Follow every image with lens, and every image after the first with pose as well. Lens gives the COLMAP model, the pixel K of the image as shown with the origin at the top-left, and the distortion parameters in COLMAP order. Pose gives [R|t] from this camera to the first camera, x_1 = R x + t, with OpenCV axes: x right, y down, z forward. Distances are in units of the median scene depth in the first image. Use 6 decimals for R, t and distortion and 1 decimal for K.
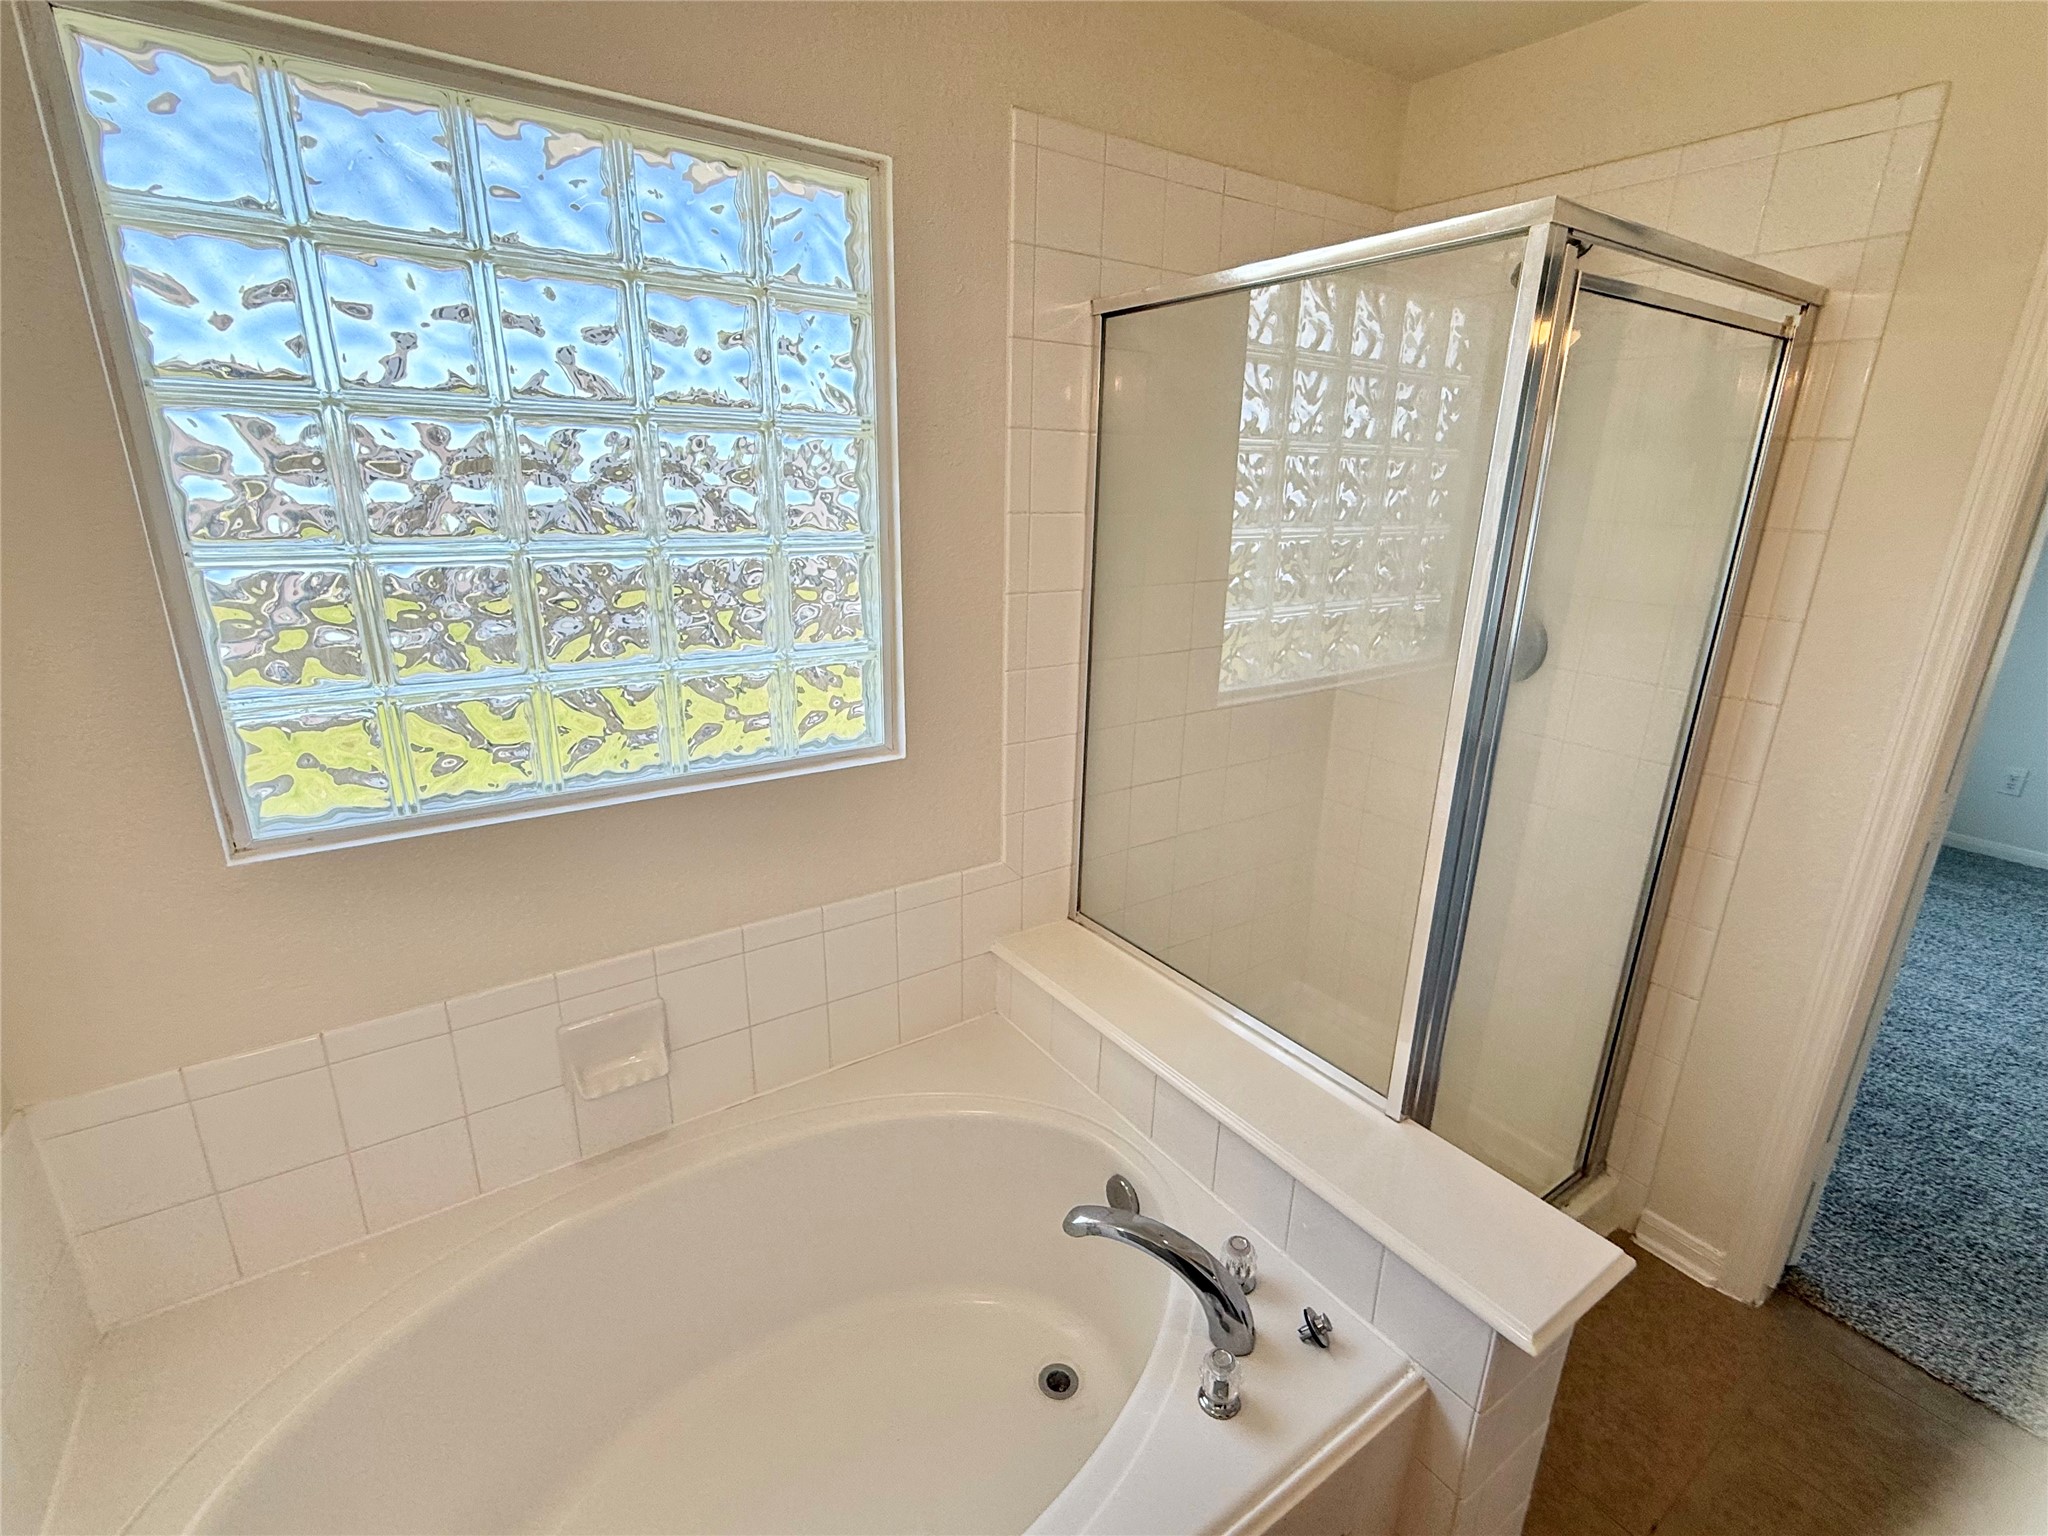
lens RADIAL K [[945.9, 0, 1022.9], [0, 945.9, 750.3], [0, 0, 1]] dist [0.000446, -0.000207]
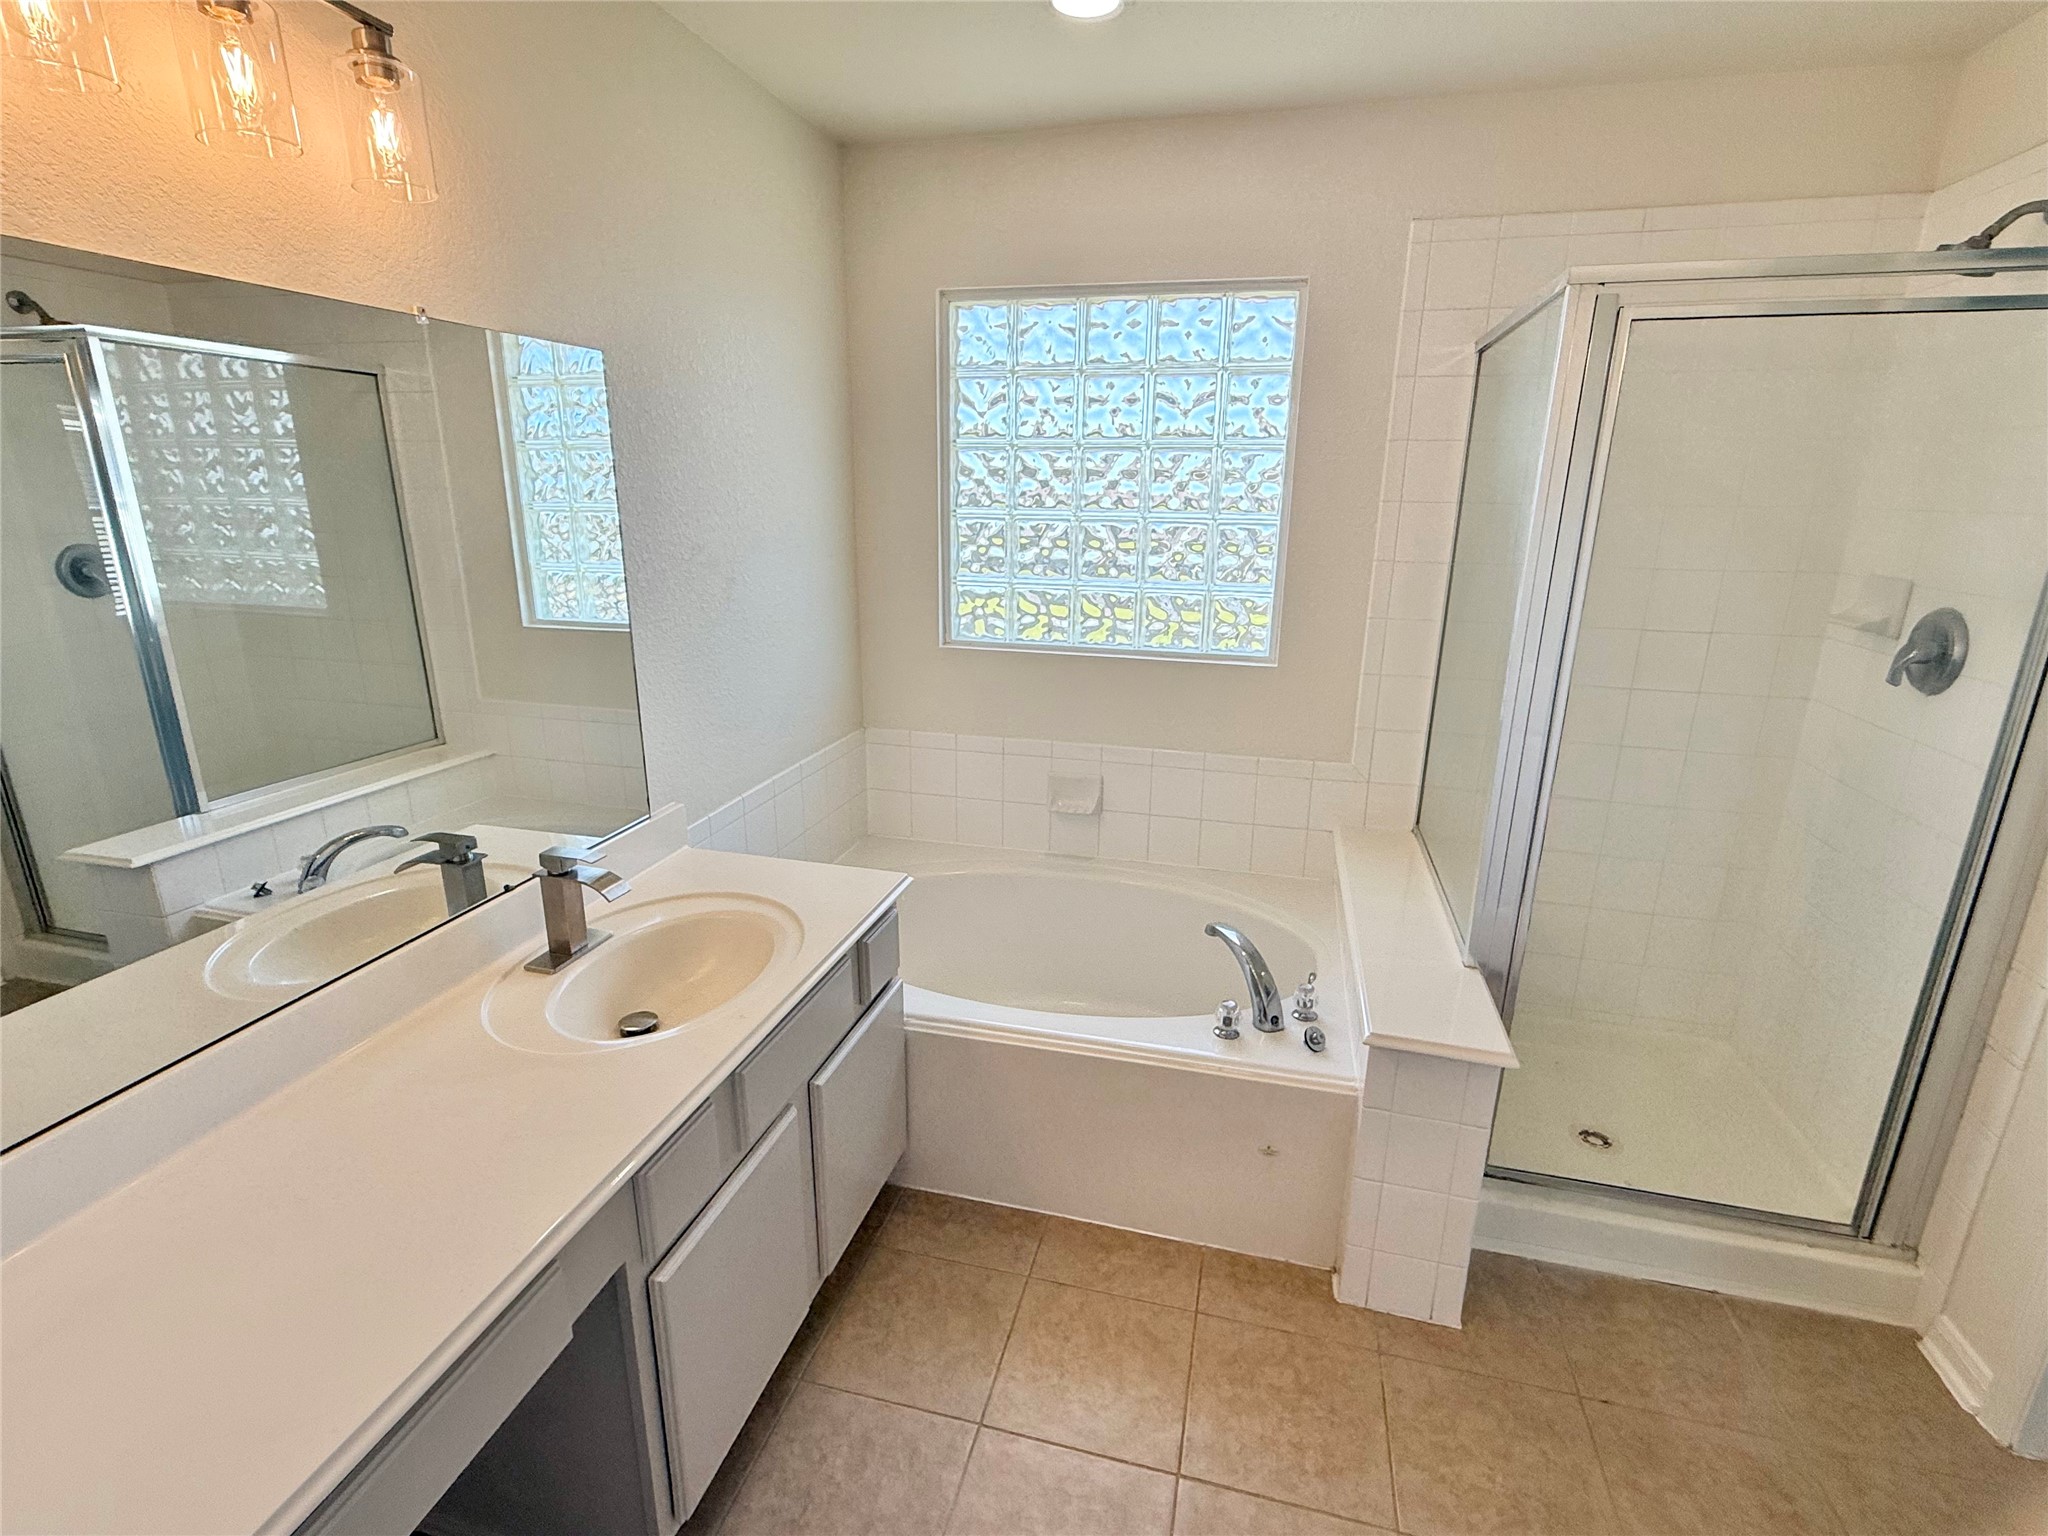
lens RADIAL K [[959.0, 0, 1021.6], [0, 959.0, 771.4], [0, 0, 1]] dist [-0.004576, -0.001139]
pose [[0.649966, 0.201368, -0.732799, 0.993284], [-0.218821, 0.973009, 0.073290, 0.190407], [0.727778, 0.112716, 0.676487, -0.383814]]
